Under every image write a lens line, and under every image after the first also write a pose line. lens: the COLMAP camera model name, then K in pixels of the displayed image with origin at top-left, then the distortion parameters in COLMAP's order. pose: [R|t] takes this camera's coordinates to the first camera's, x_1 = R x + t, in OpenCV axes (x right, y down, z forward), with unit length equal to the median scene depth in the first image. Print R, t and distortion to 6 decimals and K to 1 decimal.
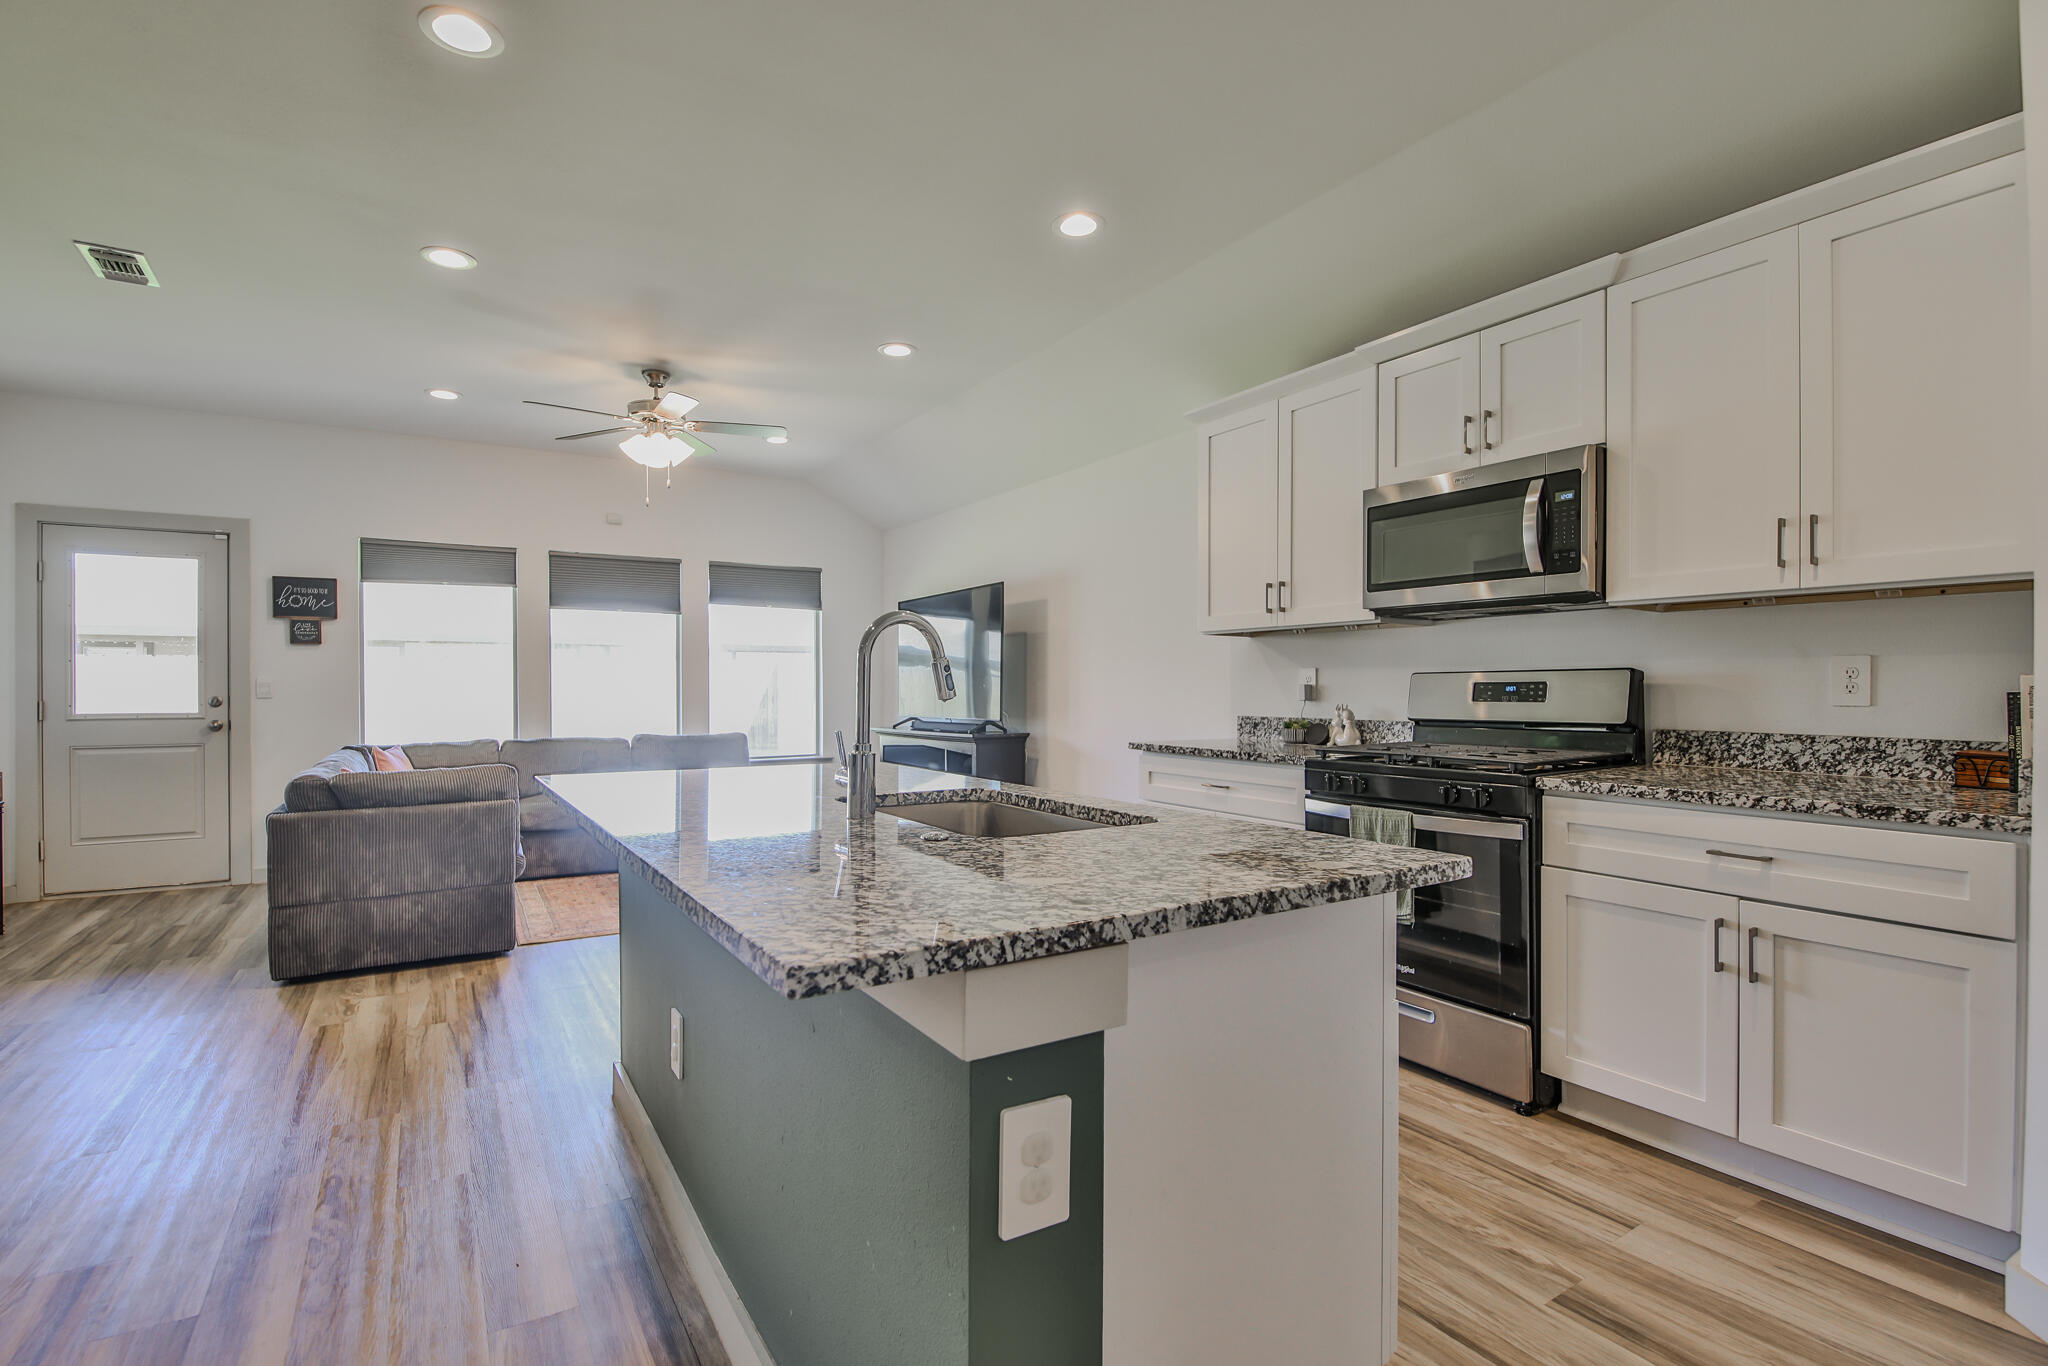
lens RADIAL K [[942.6, 0, 1021.1], [0, 942.6, 690.9], [0, 0, 1]] dist [-0.001610, -0.009845]
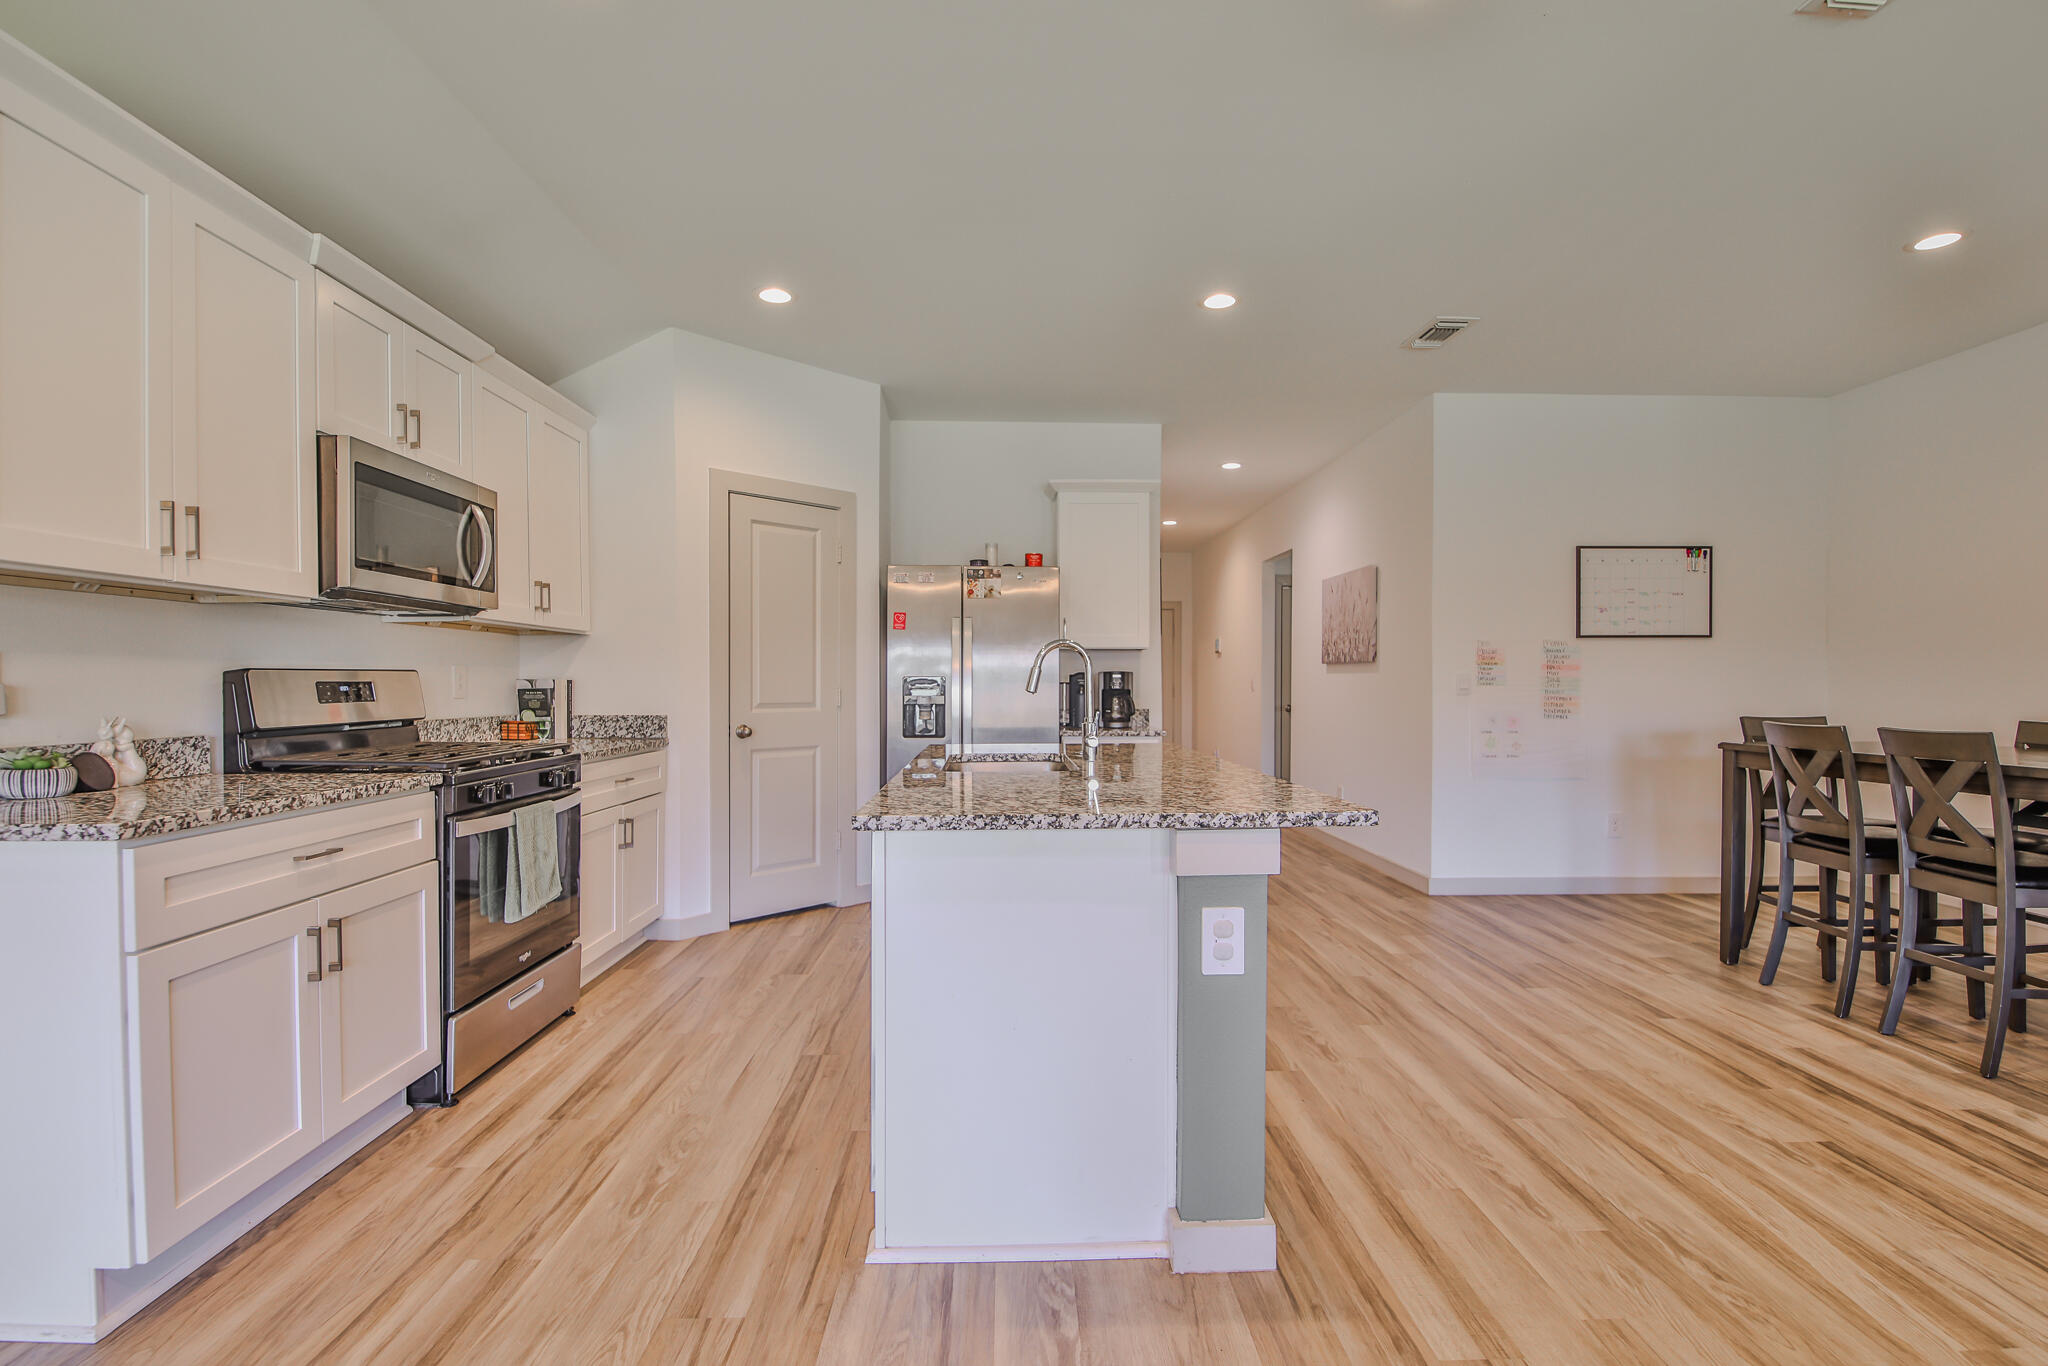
lens RADIAL K [[942.6, 0, 1021.1], [0, 942.6, 690.9], [0, 0, 1]] dist [-0.001610, -0.009845]
pose [[-0.856509, -0.002419, 0.516127, -0.402827], [0.004312, 0.999921, 0.011844, -0.005915], [-0.516114, 0.012370, -0.856430, 1.076949]]
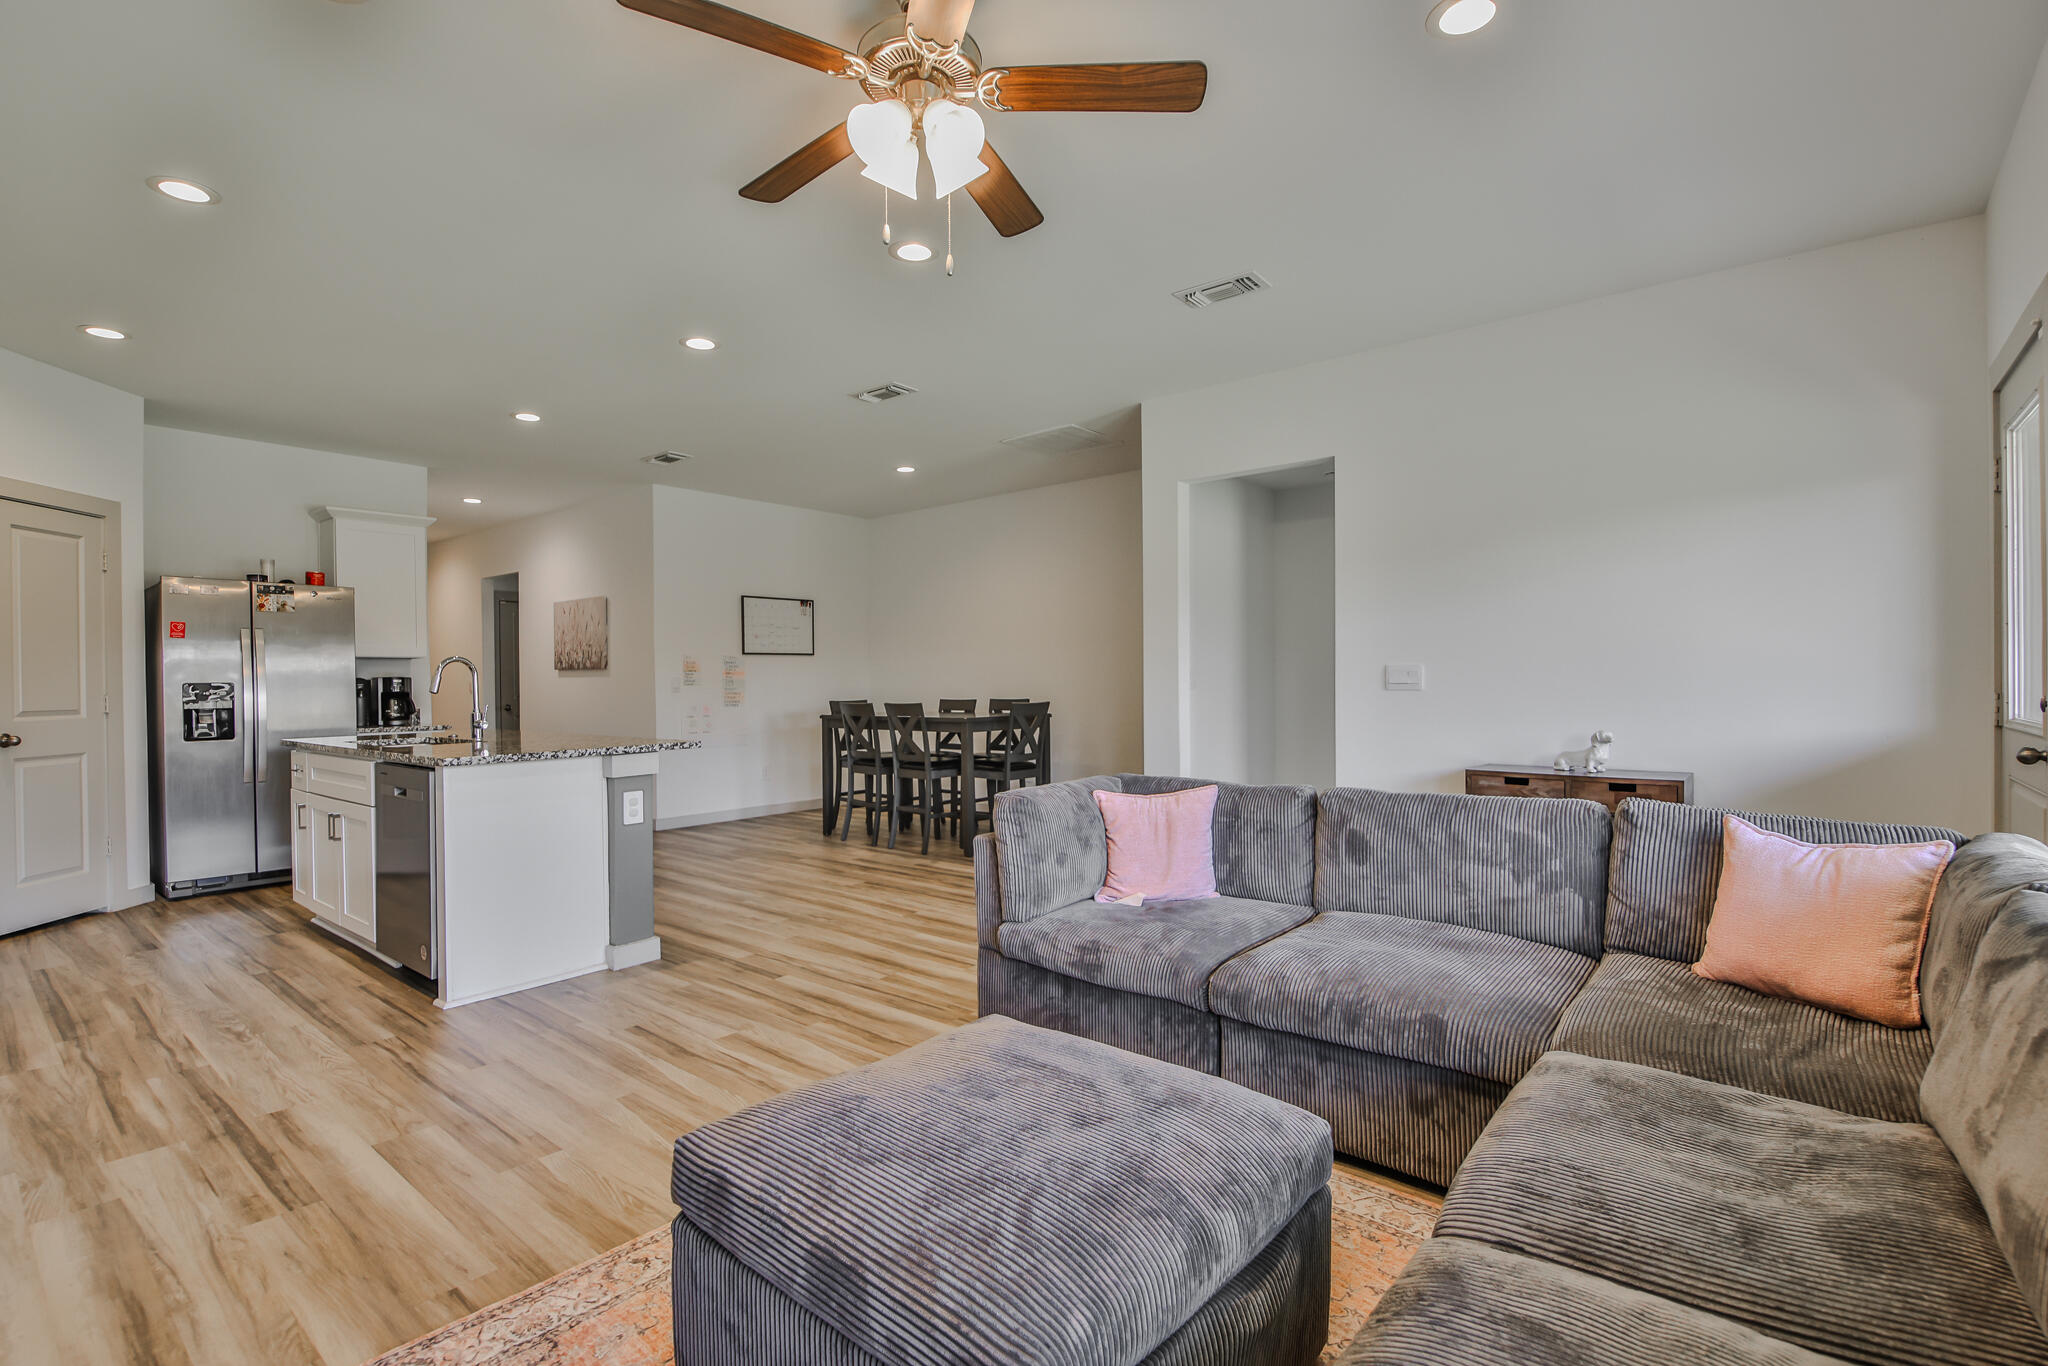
lens RADIAL K [[937.9, 0, 1020.1], [0, 937.9, 690.4], [0, 0, 1]] dist [-0.002549, -0.008787]
pose [[-0.950532, 0.014808, -0.310274, -0.333321], [0.010310, 0.999817, 0.016131, -0.009206], [0.310456, 0.012134, -0.950510, 1.646945]]
